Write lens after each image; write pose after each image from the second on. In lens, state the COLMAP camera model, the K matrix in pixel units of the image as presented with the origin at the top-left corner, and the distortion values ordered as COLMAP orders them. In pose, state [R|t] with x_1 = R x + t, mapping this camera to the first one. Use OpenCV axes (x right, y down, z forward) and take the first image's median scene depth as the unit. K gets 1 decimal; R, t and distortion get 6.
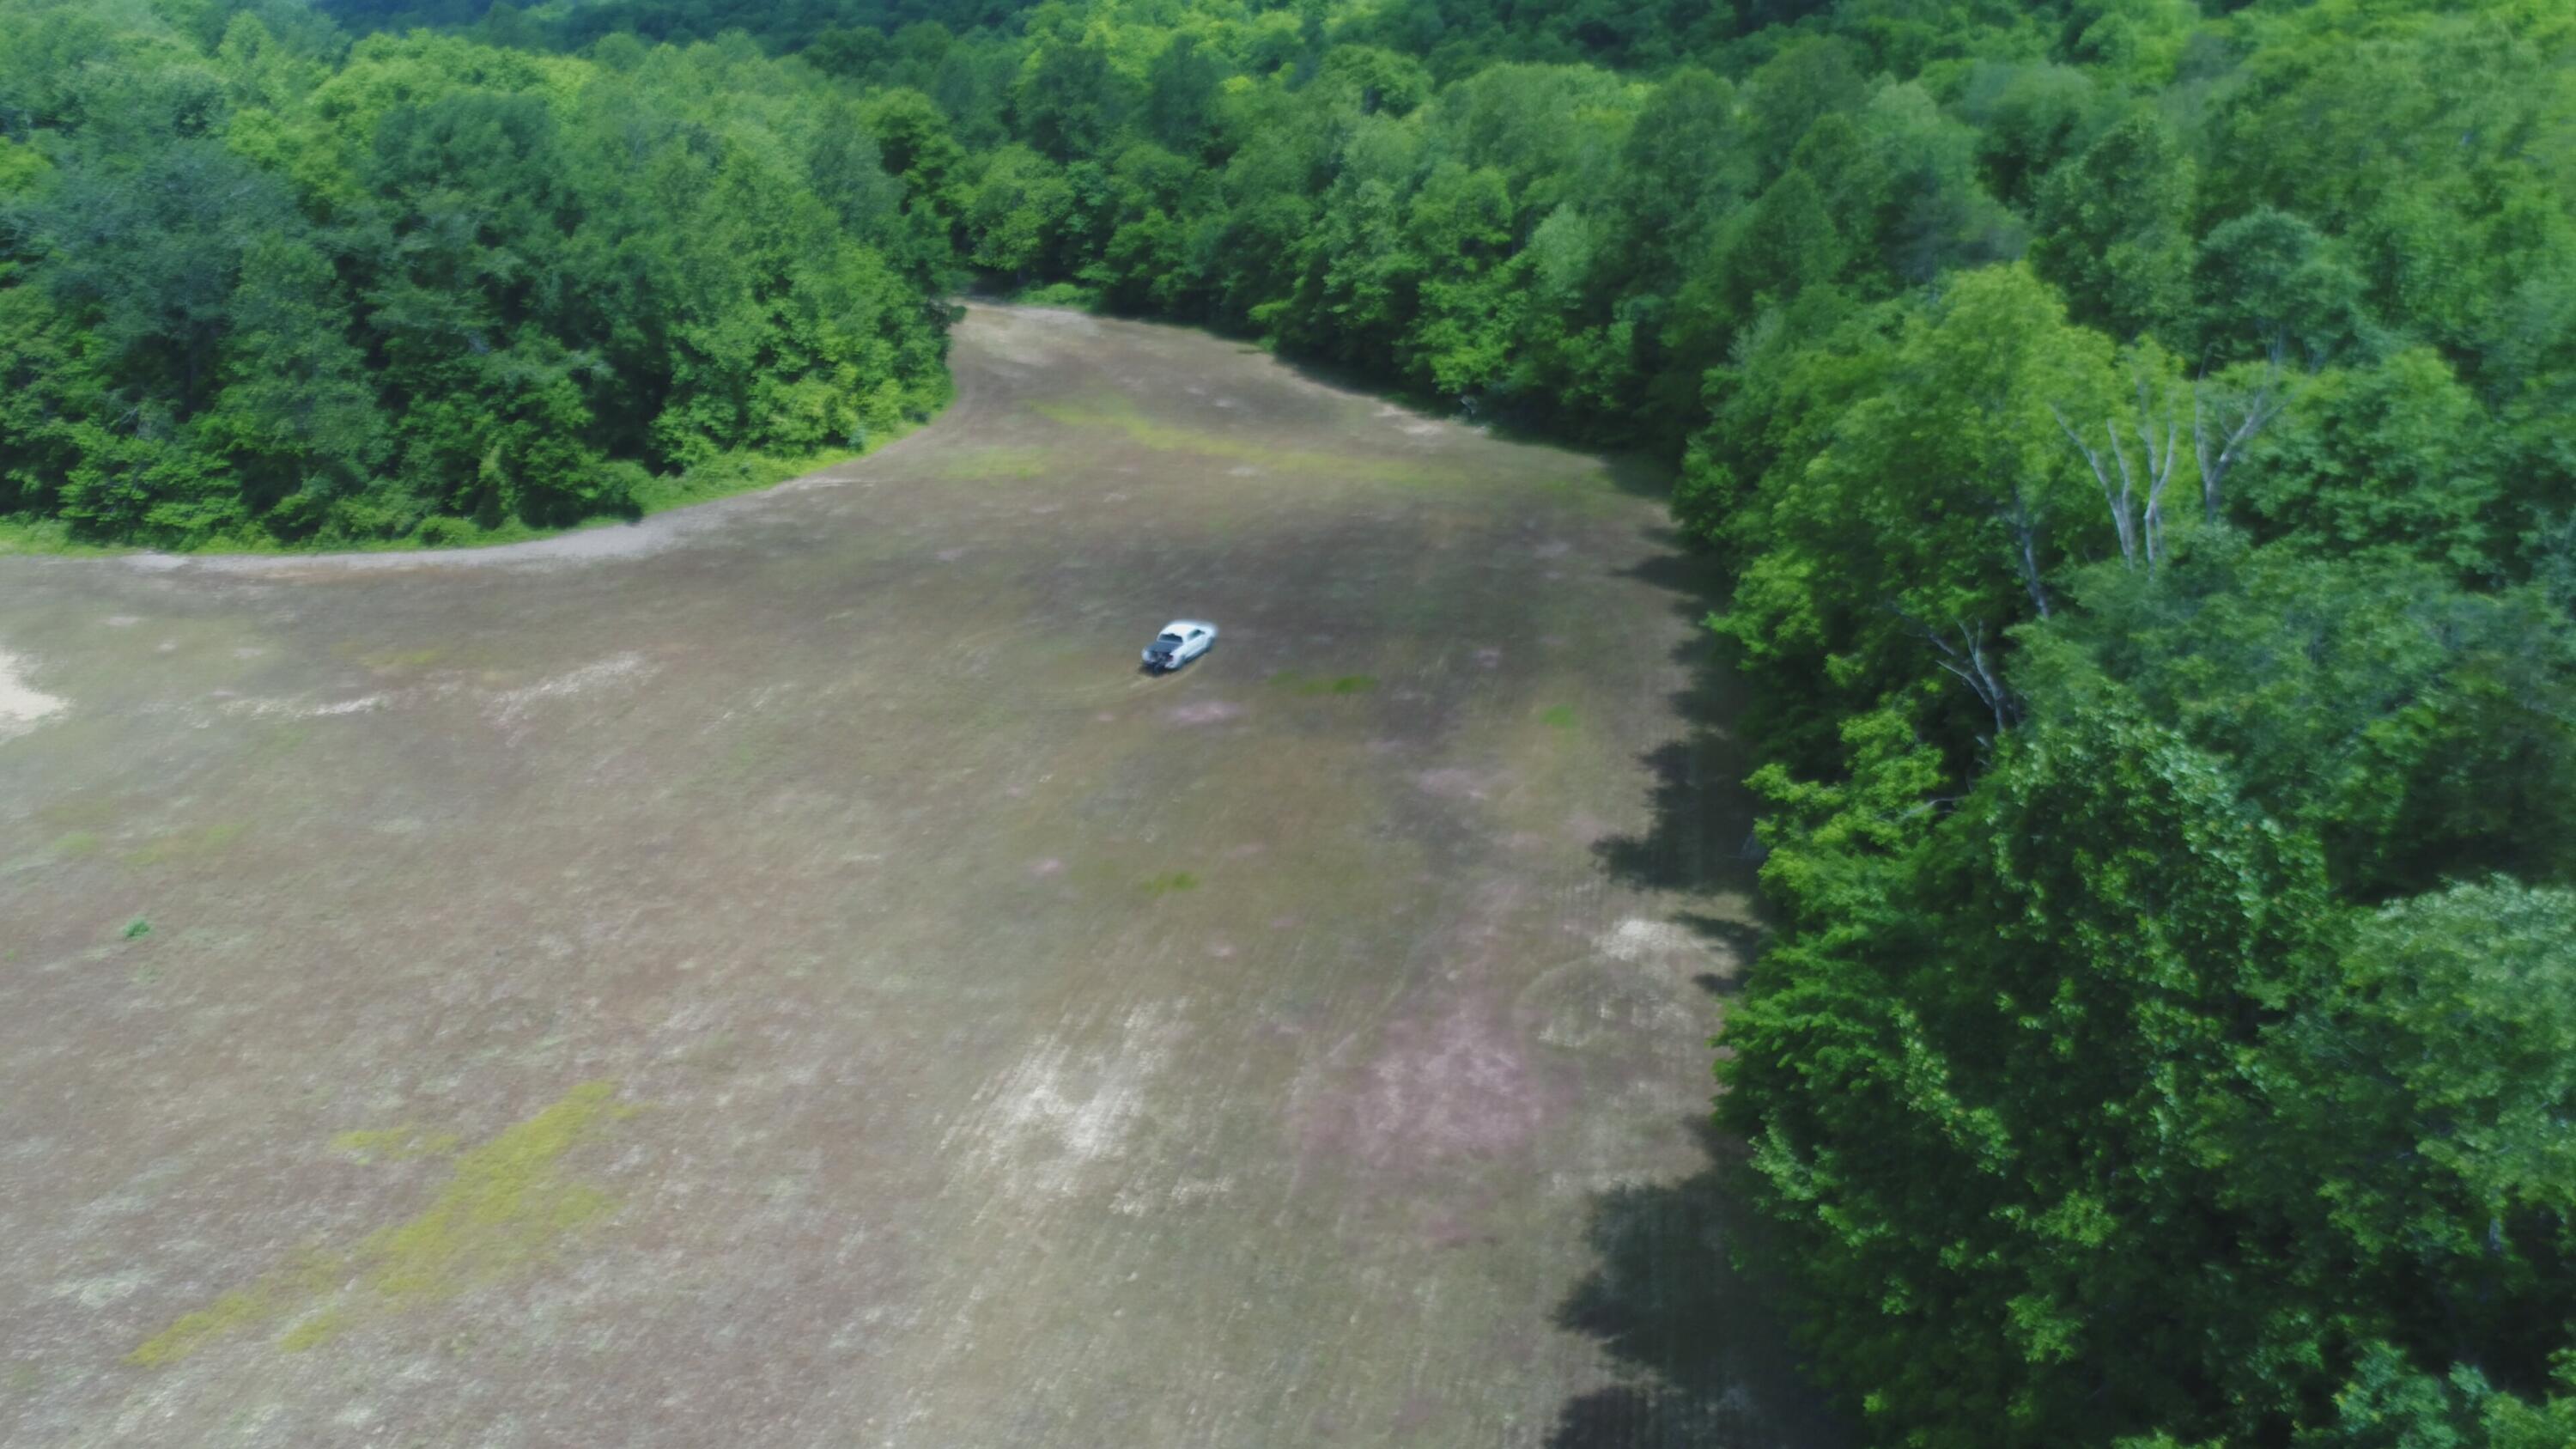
lens RADIAL K [[1805.5, 0, 1281.6], [0, 1805.5, 736.8], [0, 0, 1]] dist [0.000669, -0.000560]
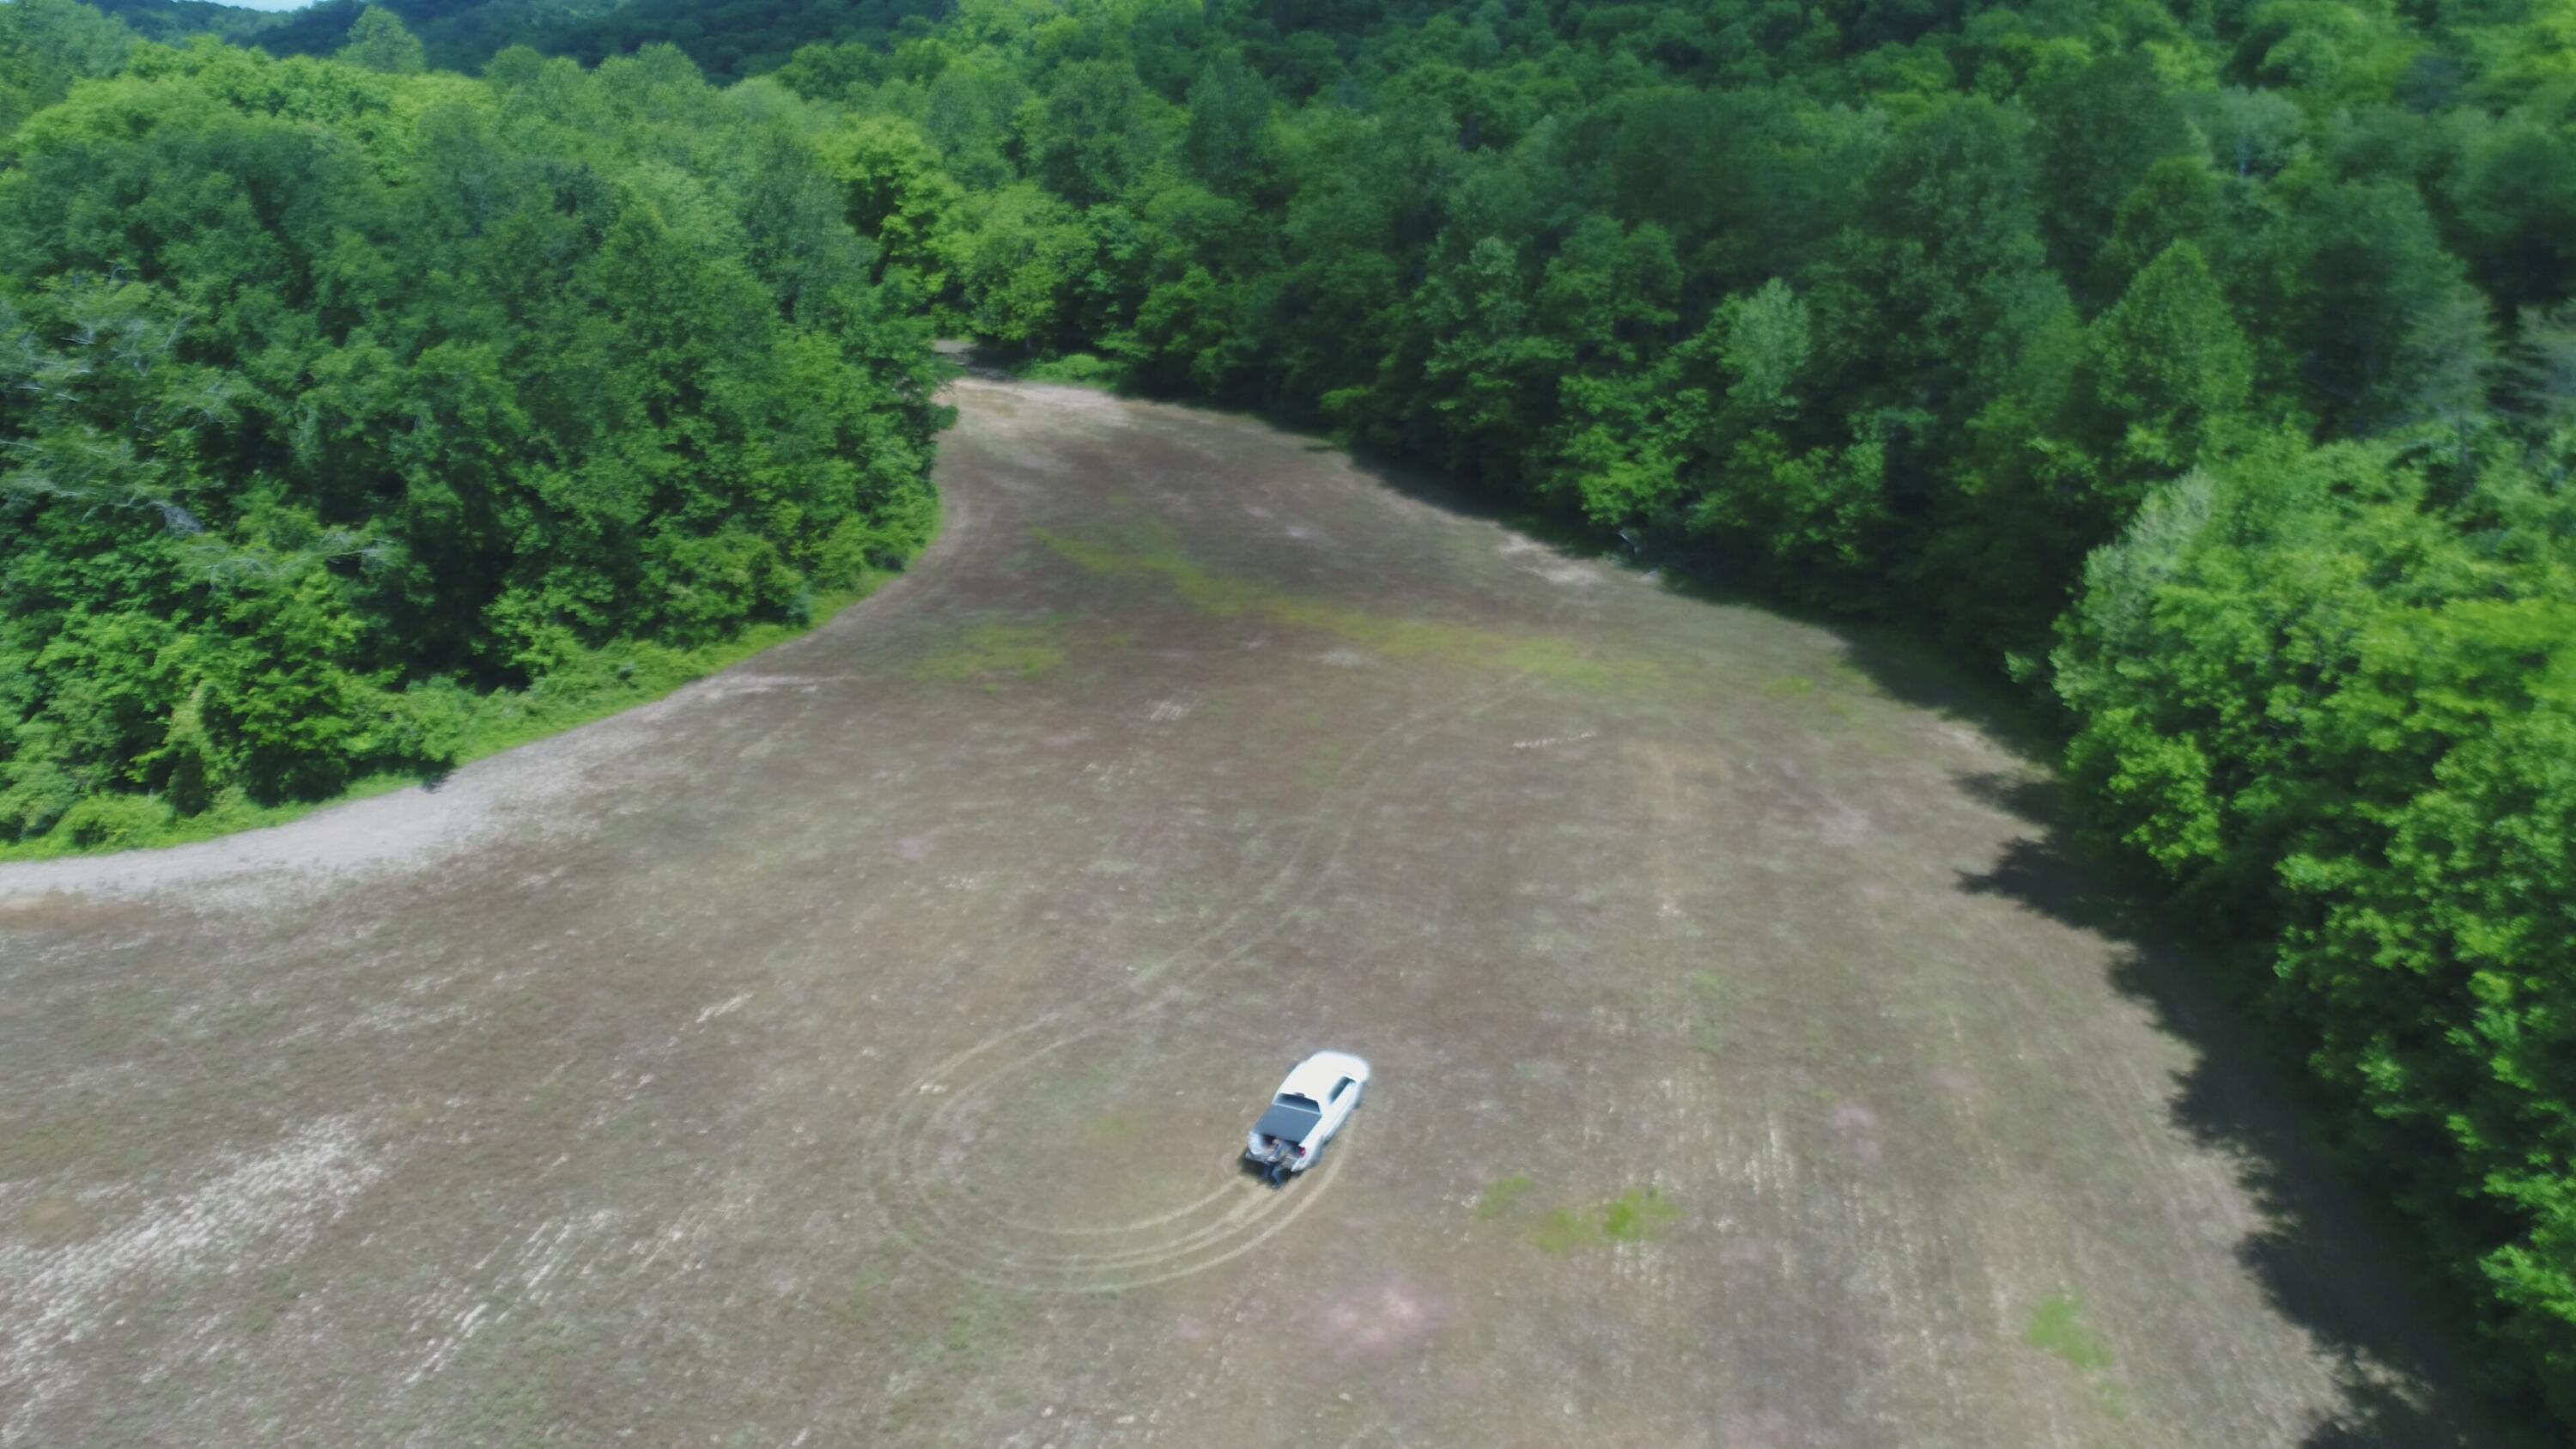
lens RADIAL K [[1805.5, 0, 1294.5], [0, 1805.5, 725.4], [0, 0, 1]] dist [0.000669, -0.000560]
pose [[0.999994, 0.000625, 0.003345, -0.041071], [-0.000568, 0.999855, -0.017035, -0.103707], [-0.003355, 0.017033, 0.999849, 0.279665]]
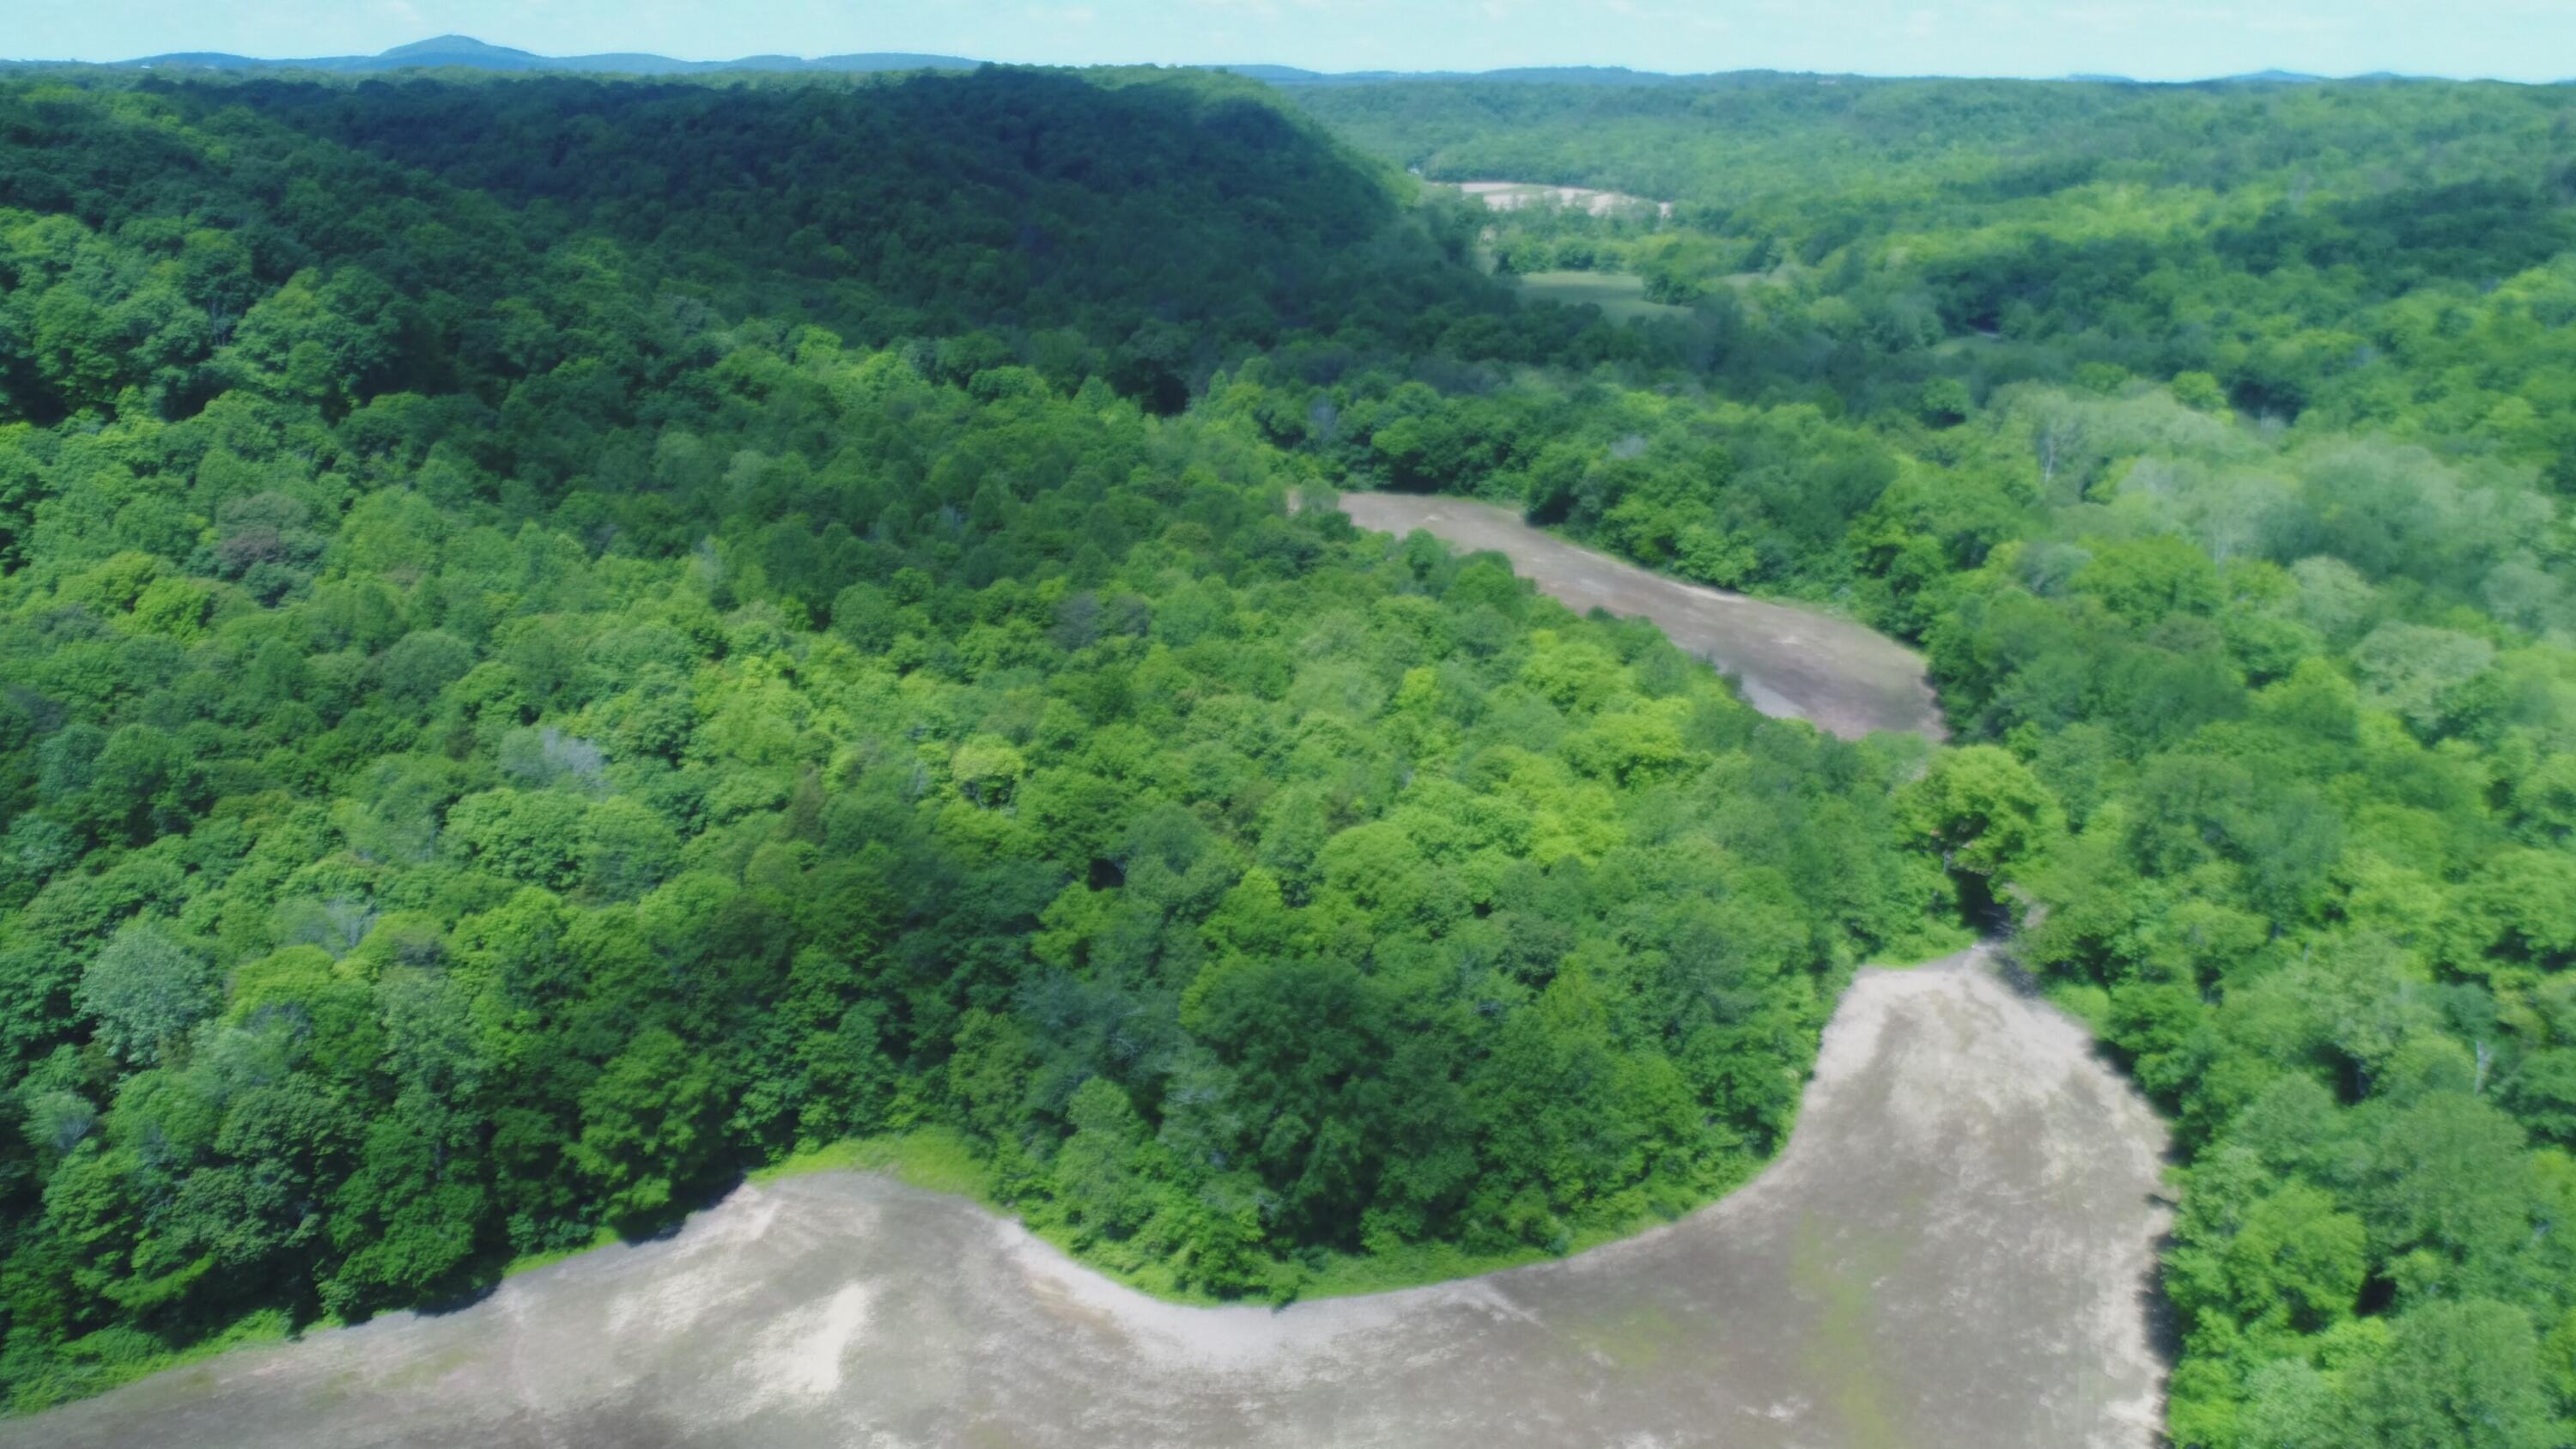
lens RADIAL K [[1805.5, 0, 1292.9], [0, 1805.5, 723.3], [0, 0, 1]] dist [0.000669, -0.000560]
pose [[0.608654, 0.278490, -0.742956, 0.432087], [-0.280873, 0.951370, 0.126512, -0.577773], [0.742058, 0.131674, 0.657276, 0.045179]]
